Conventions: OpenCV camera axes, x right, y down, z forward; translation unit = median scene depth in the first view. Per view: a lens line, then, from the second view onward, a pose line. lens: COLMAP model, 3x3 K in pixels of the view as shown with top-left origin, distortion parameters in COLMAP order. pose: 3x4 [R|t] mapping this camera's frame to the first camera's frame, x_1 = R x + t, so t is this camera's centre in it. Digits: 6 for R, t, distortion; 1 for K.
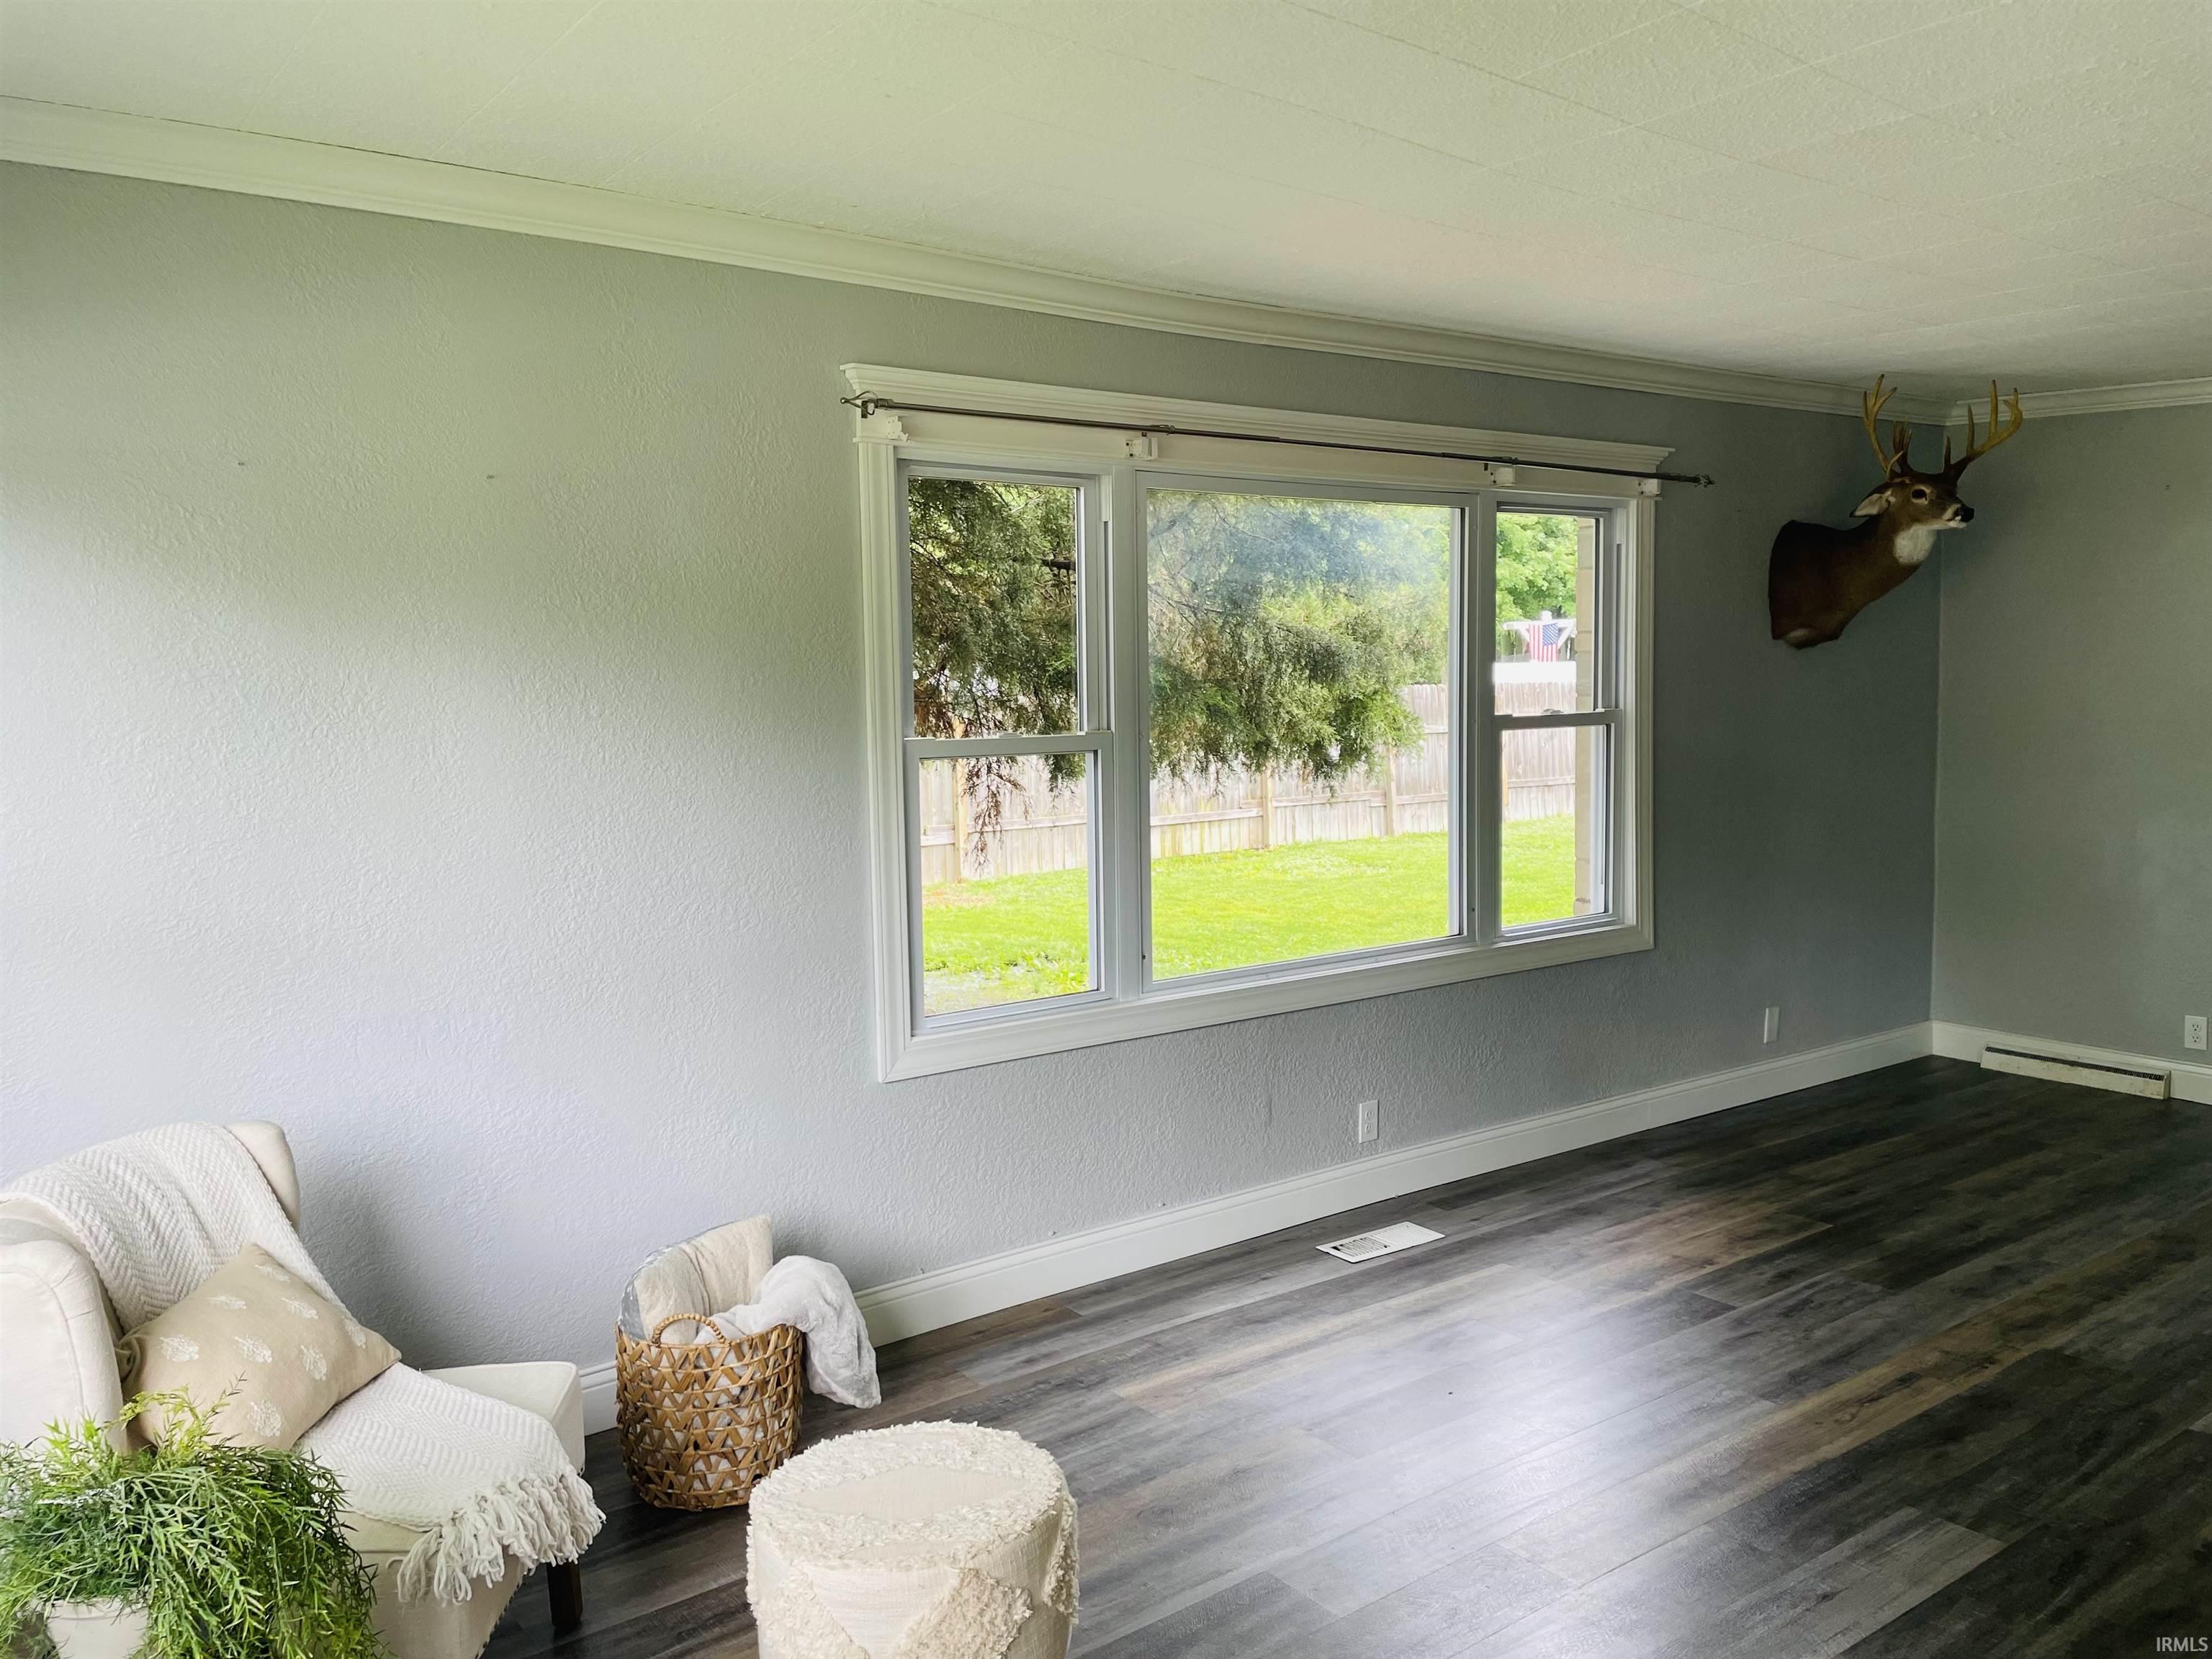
lens RADIAL K [[1670.1, 0, 1102.8], [0, 1670.1, 814.1], [0, 0, 1]] dist [0.104979, -0.133823]
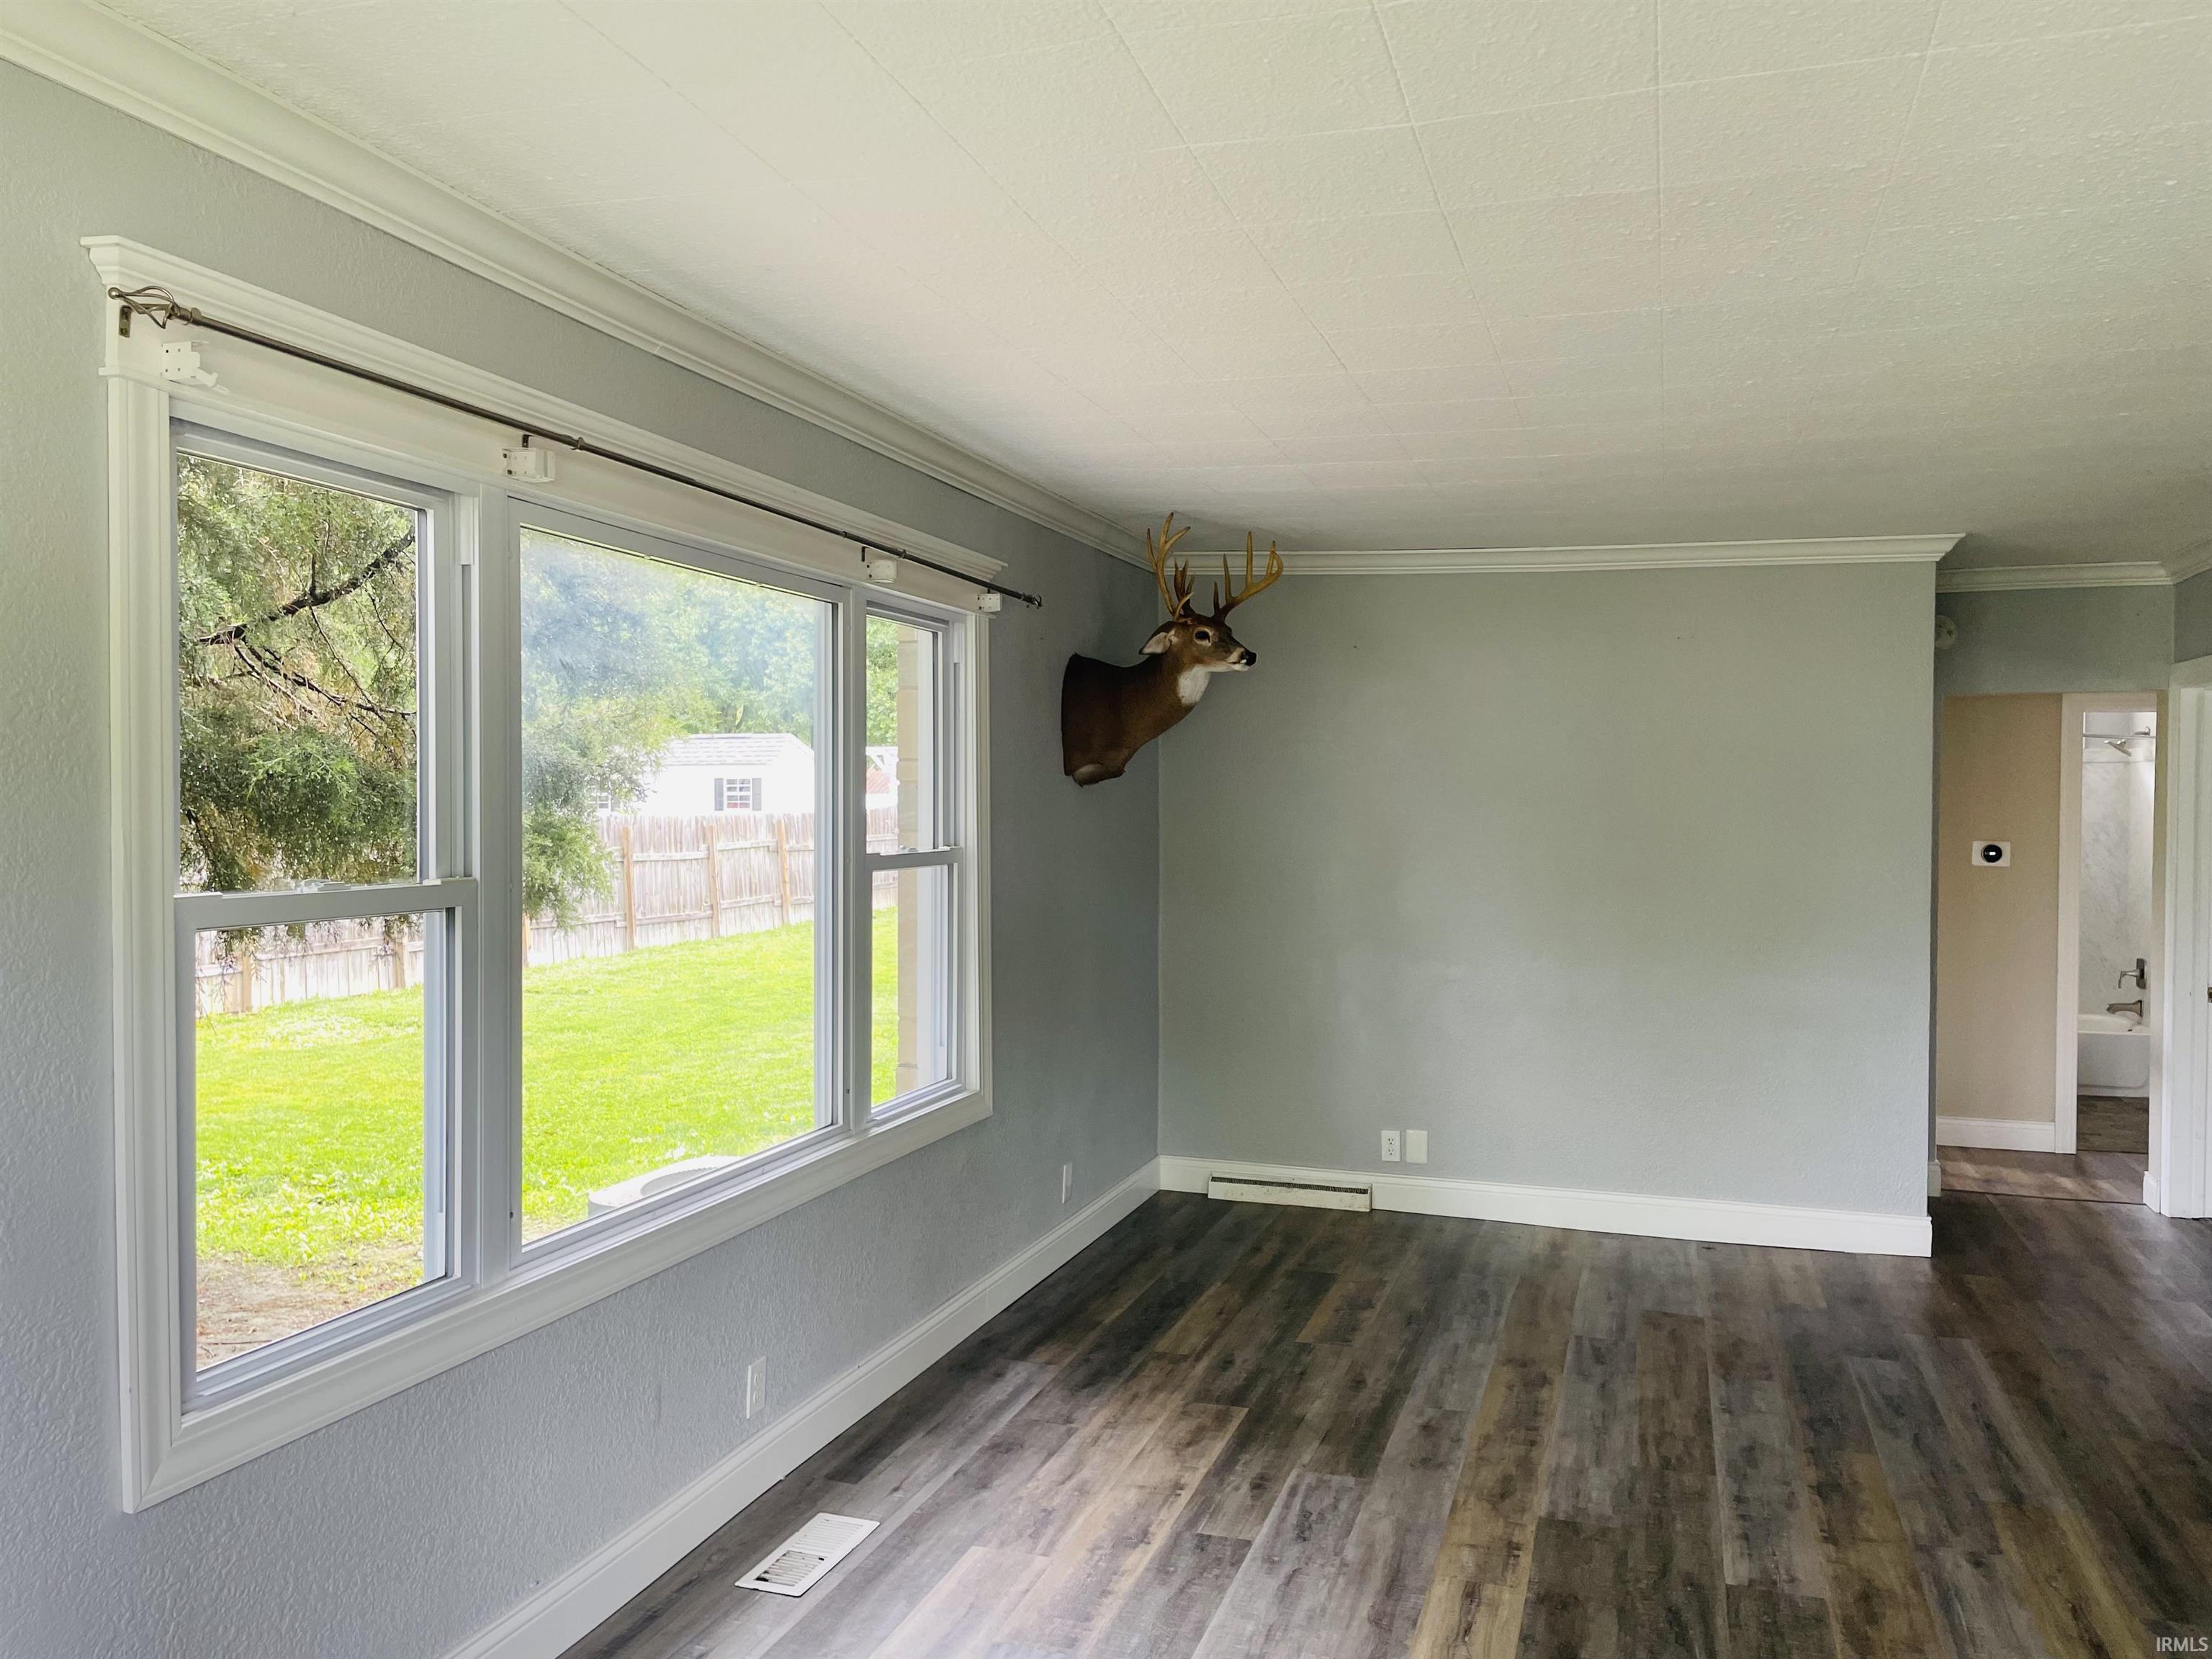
lens RADIAL K [[1666.9, 0, 1120.4], [0, 1666.9, 842.3], [0, 0, 1]] dist [0.099015, -0.132143]
pose [[0.813707, 0.005337, 0.581251, -0.149550], [0.031641, 0.998069, -0.053459, -0.016735], [-0.580413, 0.061891, 0.811967, 0.262574]]
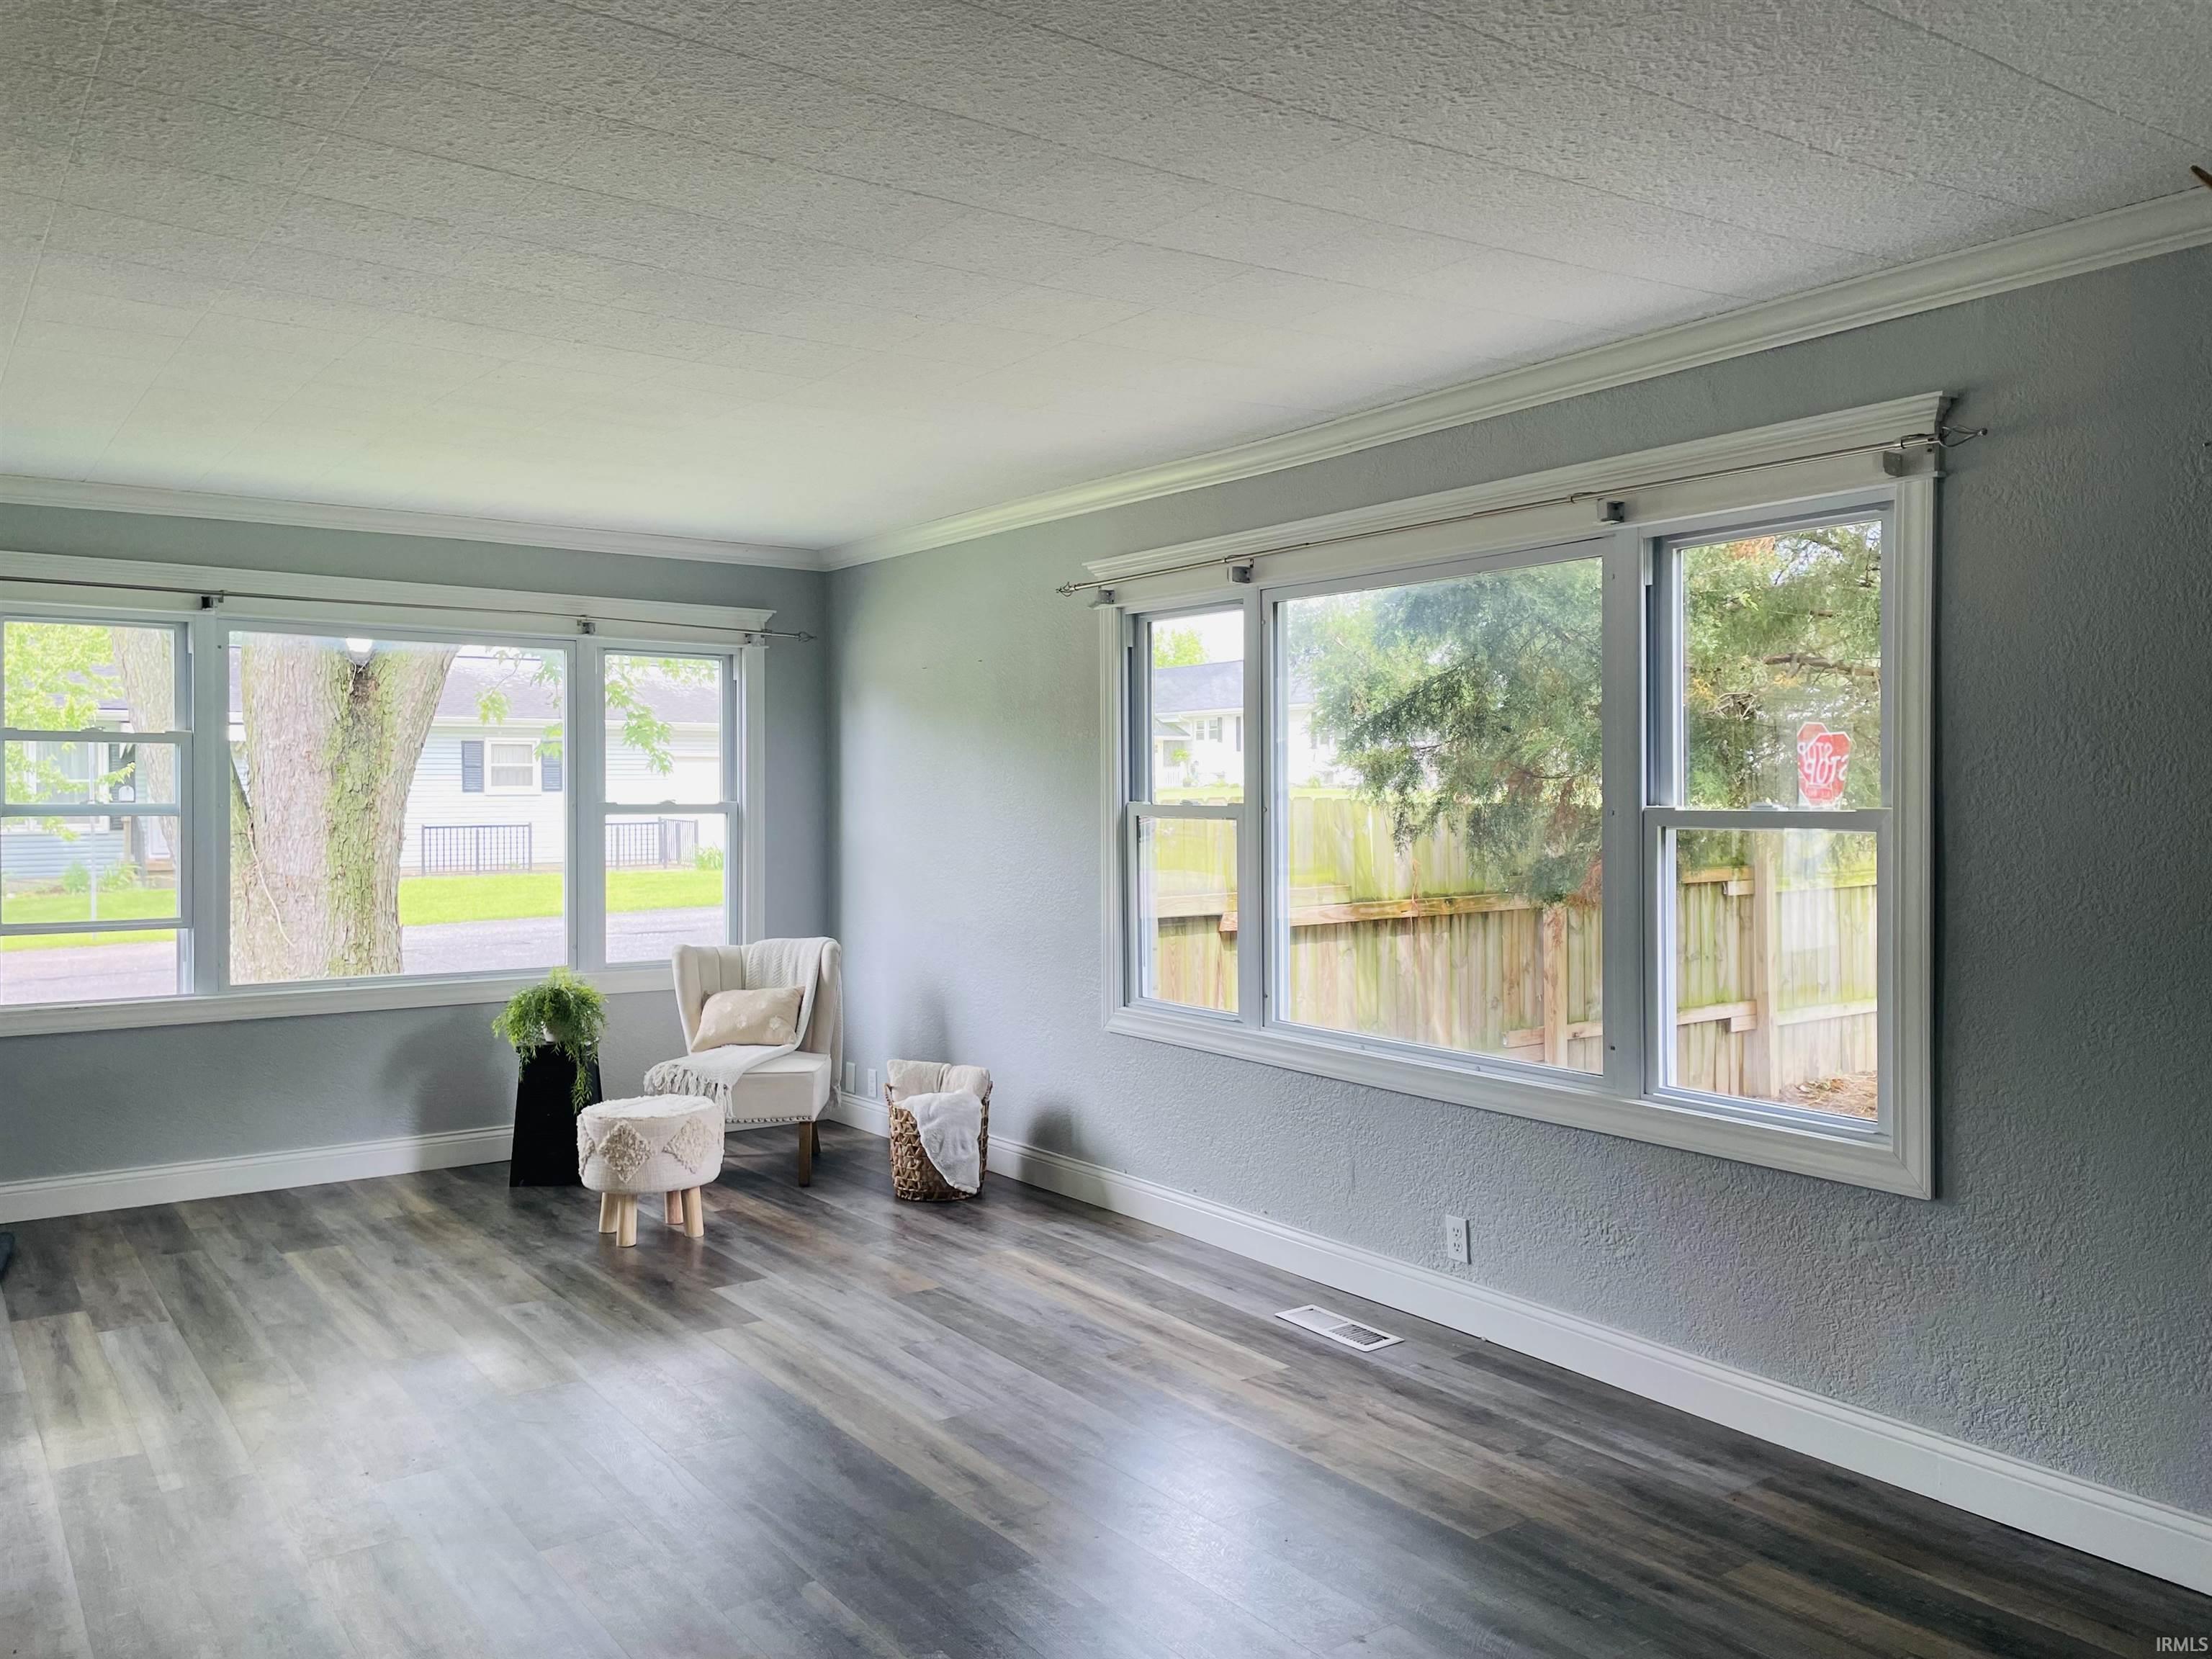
lens RADIAL K [[1670.1, 0, 1102.8], [0, 1670.1, 814.1], [0, 0, 1]] dist [0.104979, -0.133823]
pose [[-0.010415, 0.035831, -0.999304, 1.058619], [-0.078850, 0.996217, 0.036542, -0.067720], [0.996832, 0.079175, -0.007550, 0.776119]]
